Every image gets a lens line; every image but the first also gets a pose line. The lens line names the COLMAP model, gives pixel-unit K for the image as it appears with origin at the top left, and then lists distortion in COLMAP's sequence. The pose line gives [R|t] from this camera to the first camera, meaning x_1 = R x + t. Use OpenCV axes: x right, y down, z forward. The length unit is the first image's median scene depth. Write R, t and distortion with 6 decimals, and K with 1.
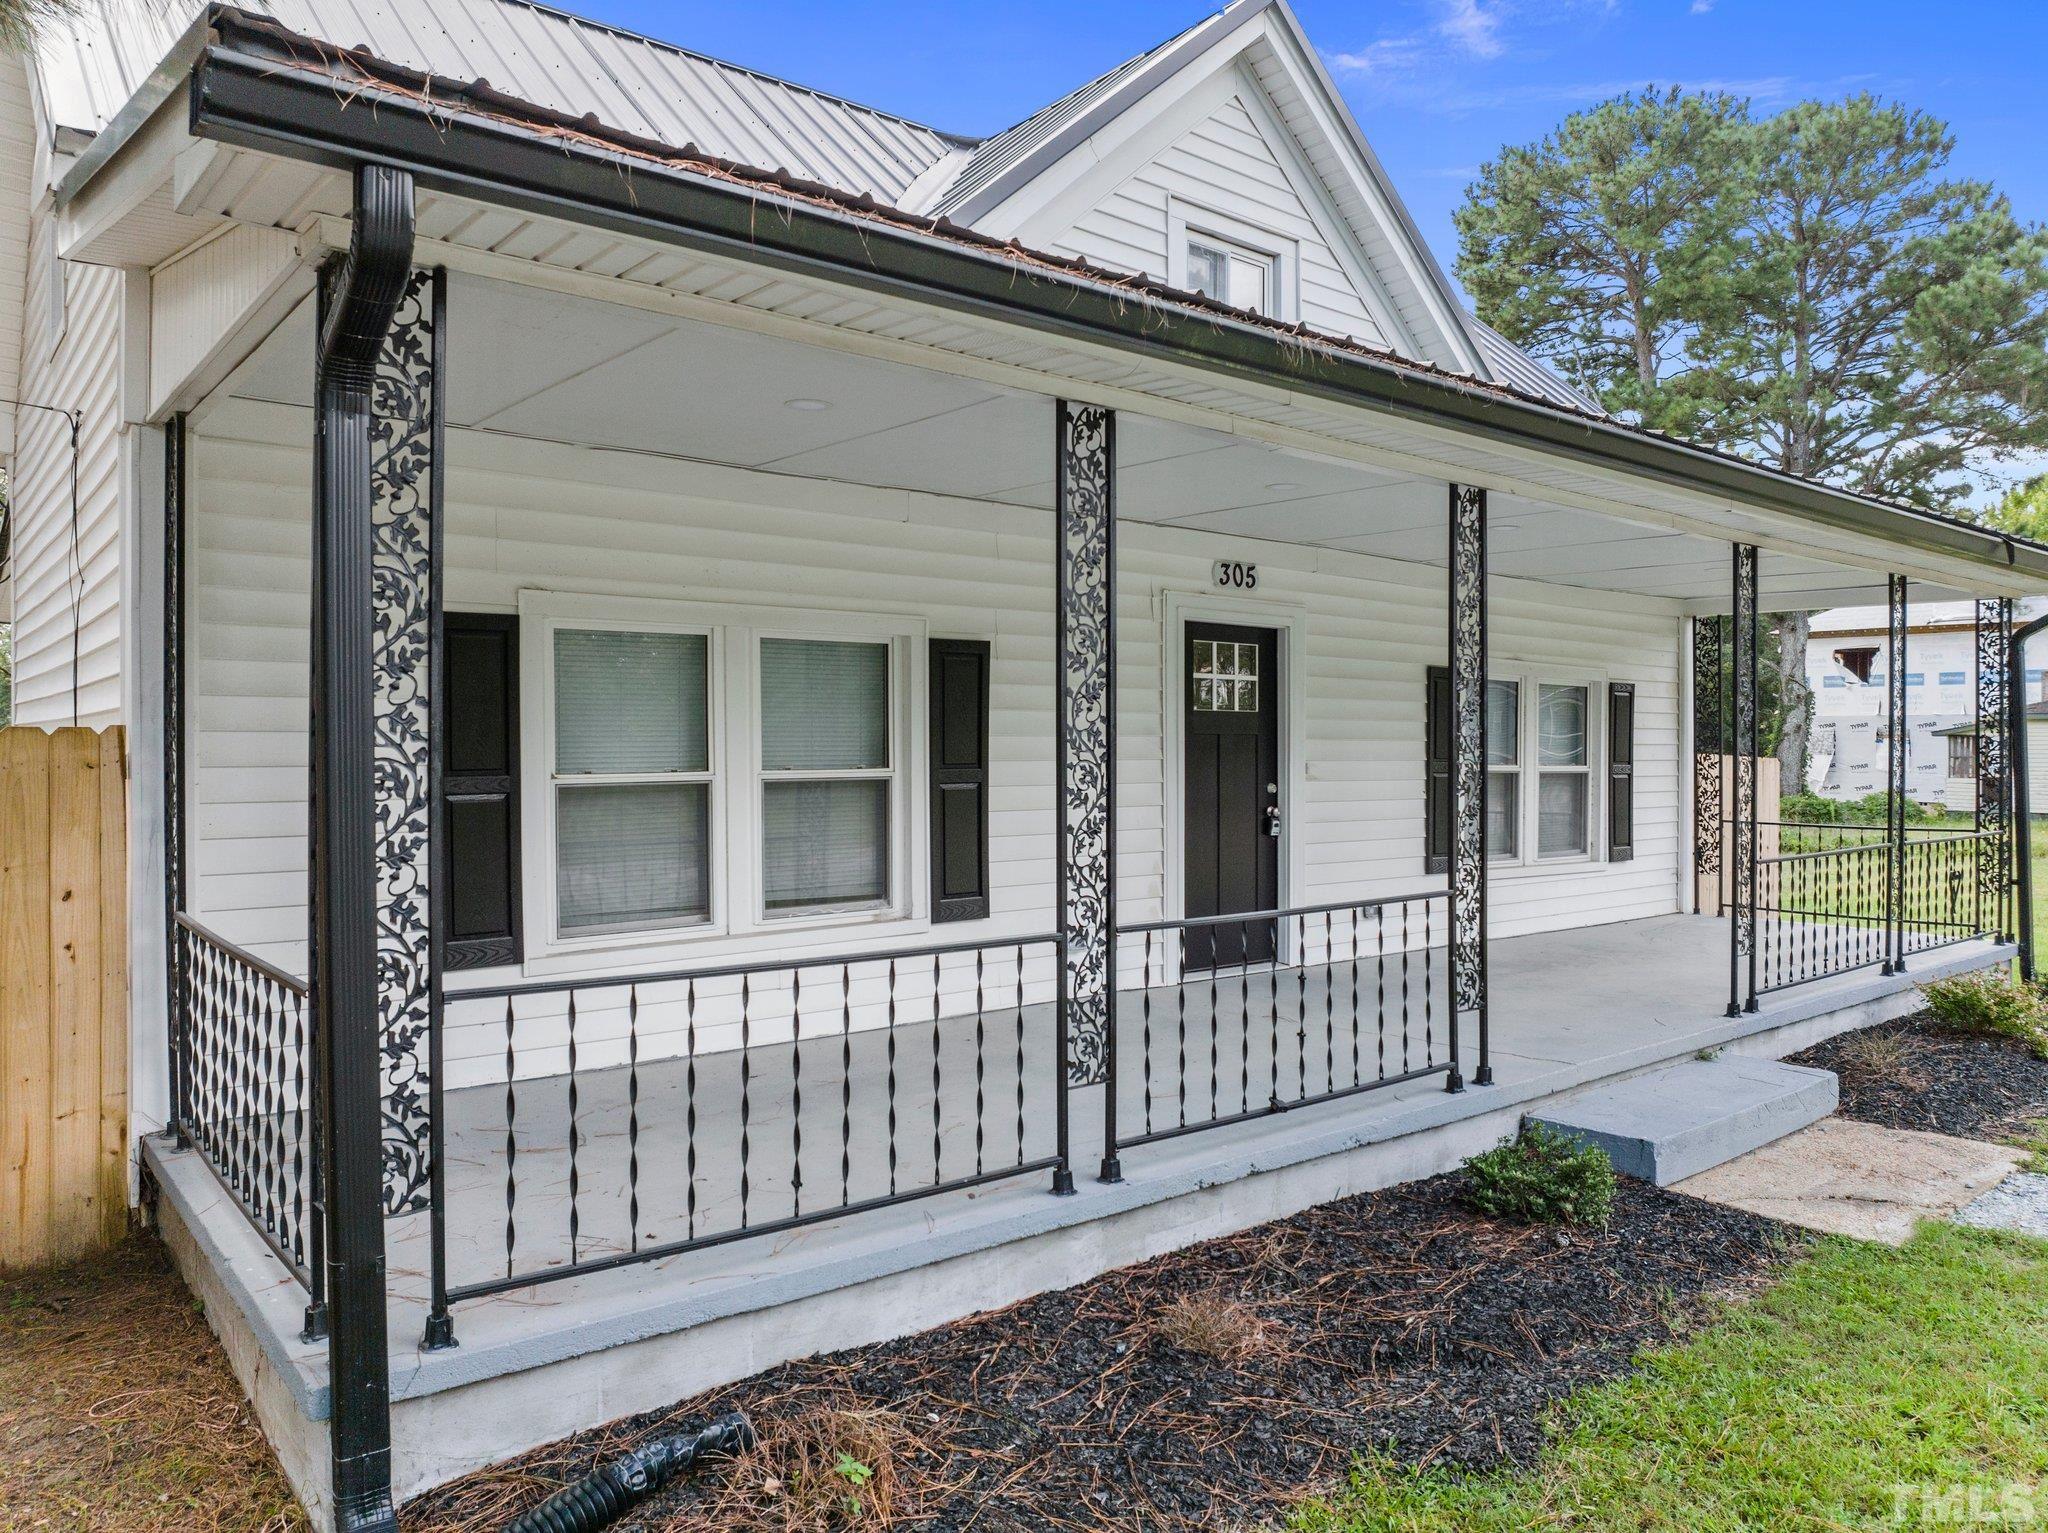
lens RADIAL K [[1428.5, 0, 1022.6], [0, 1428.5, 752.6], [0, 0, 1]] dist [-0.033460, -0.006485]
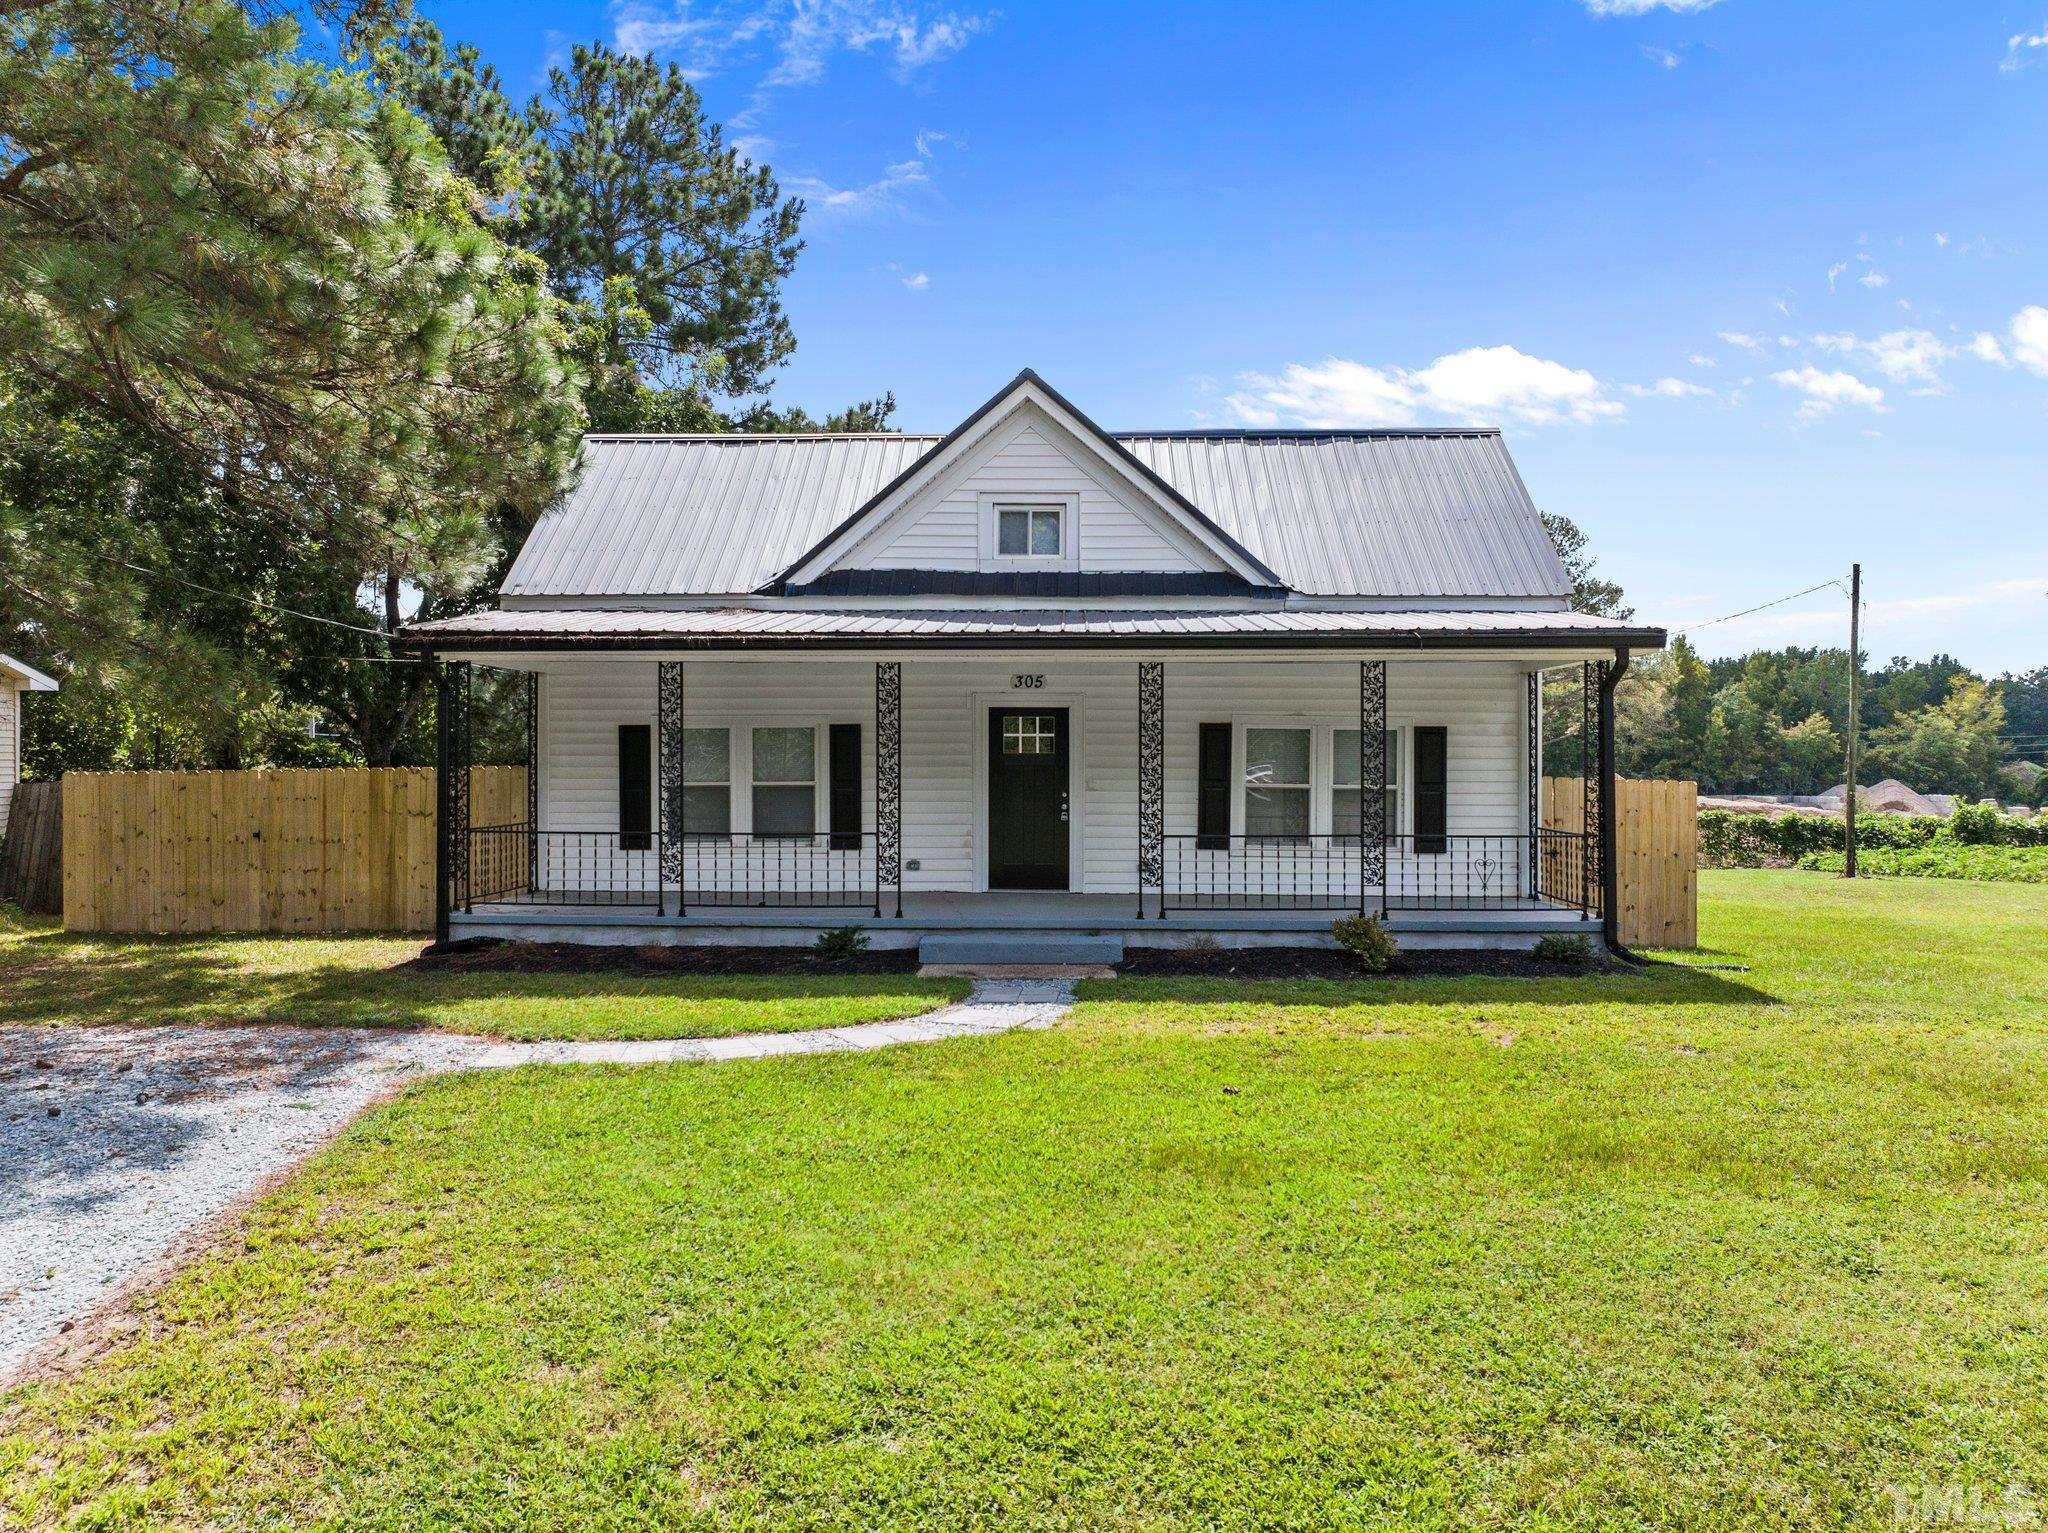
lens RADIAL K [[1428.5, 0, 1024.1], [0, 1428.5, 775.9], [0, 0, 1]] dist [-0.033460, -0.006485]
pose [[0.763075, 0.001191, -0.646308, 1.214164], [-0.003002, 0.999994, -0.001702, 0.003911], [0.646303, 0.003239, 0.763074, -0.400079]]
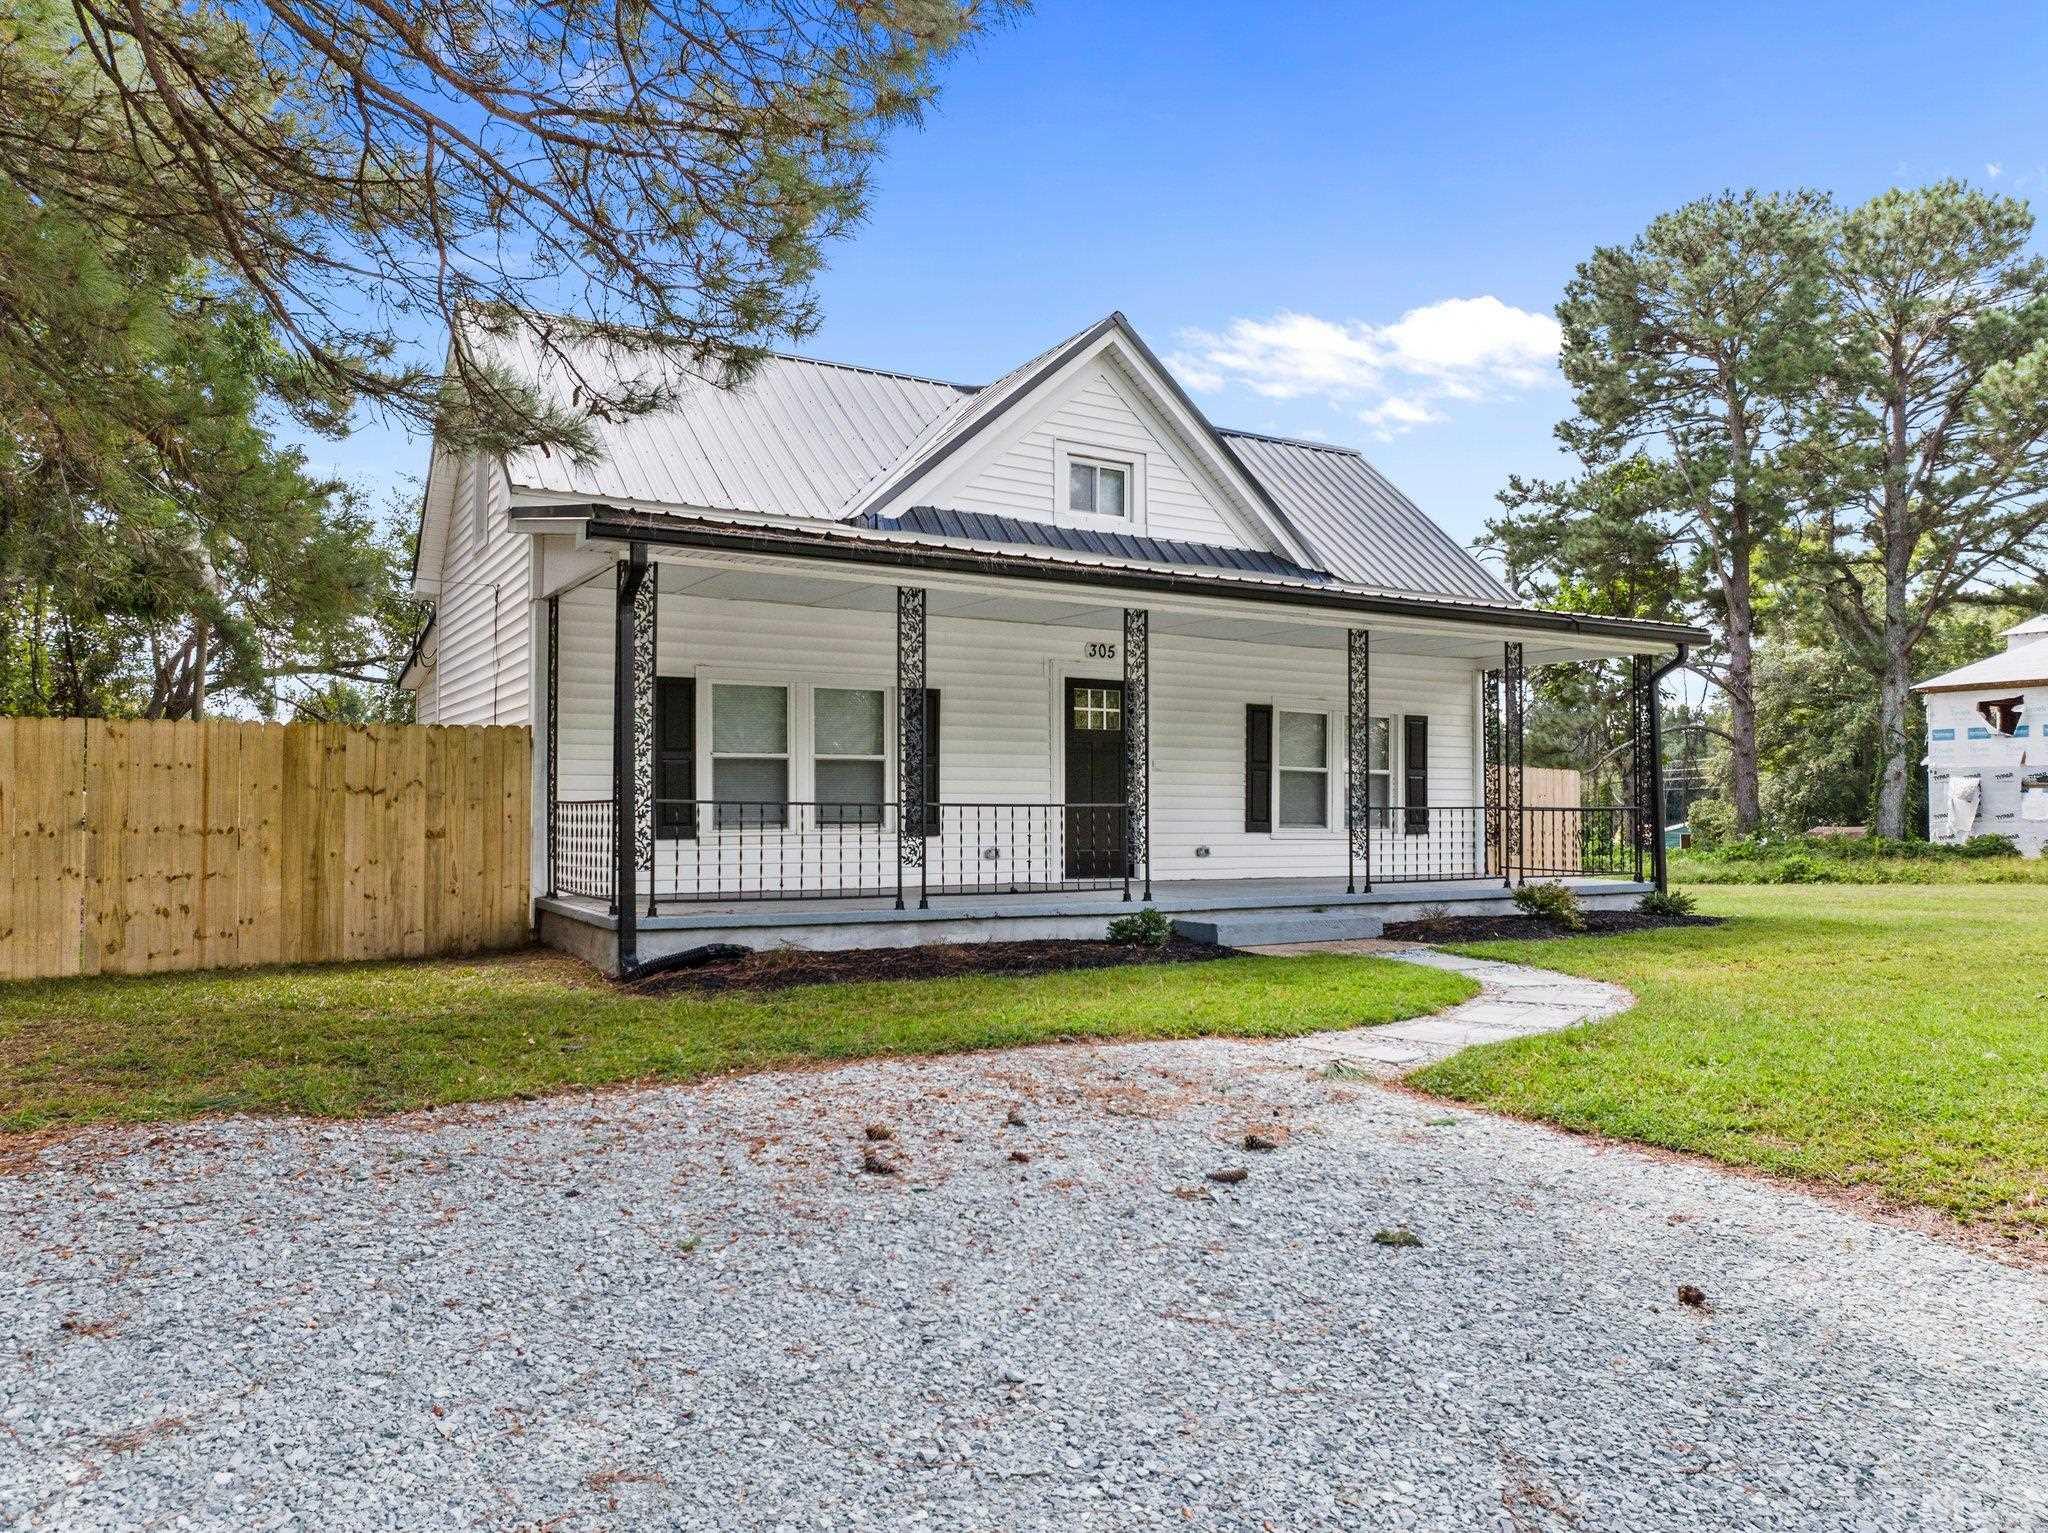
lens RADIAL K [[1428.5, 0, 1025.2], [0, 1428.5, 770.6], [0, 0, 1]] dist [-0.033460, -0.006485]
pose [[0.988835, -0.005104, -0.148925, 0.281136], [-0.000017, 0.999409, -0.034367, 0.072135], [0.149012, 0.033986, 0.988251, -0.644110]]
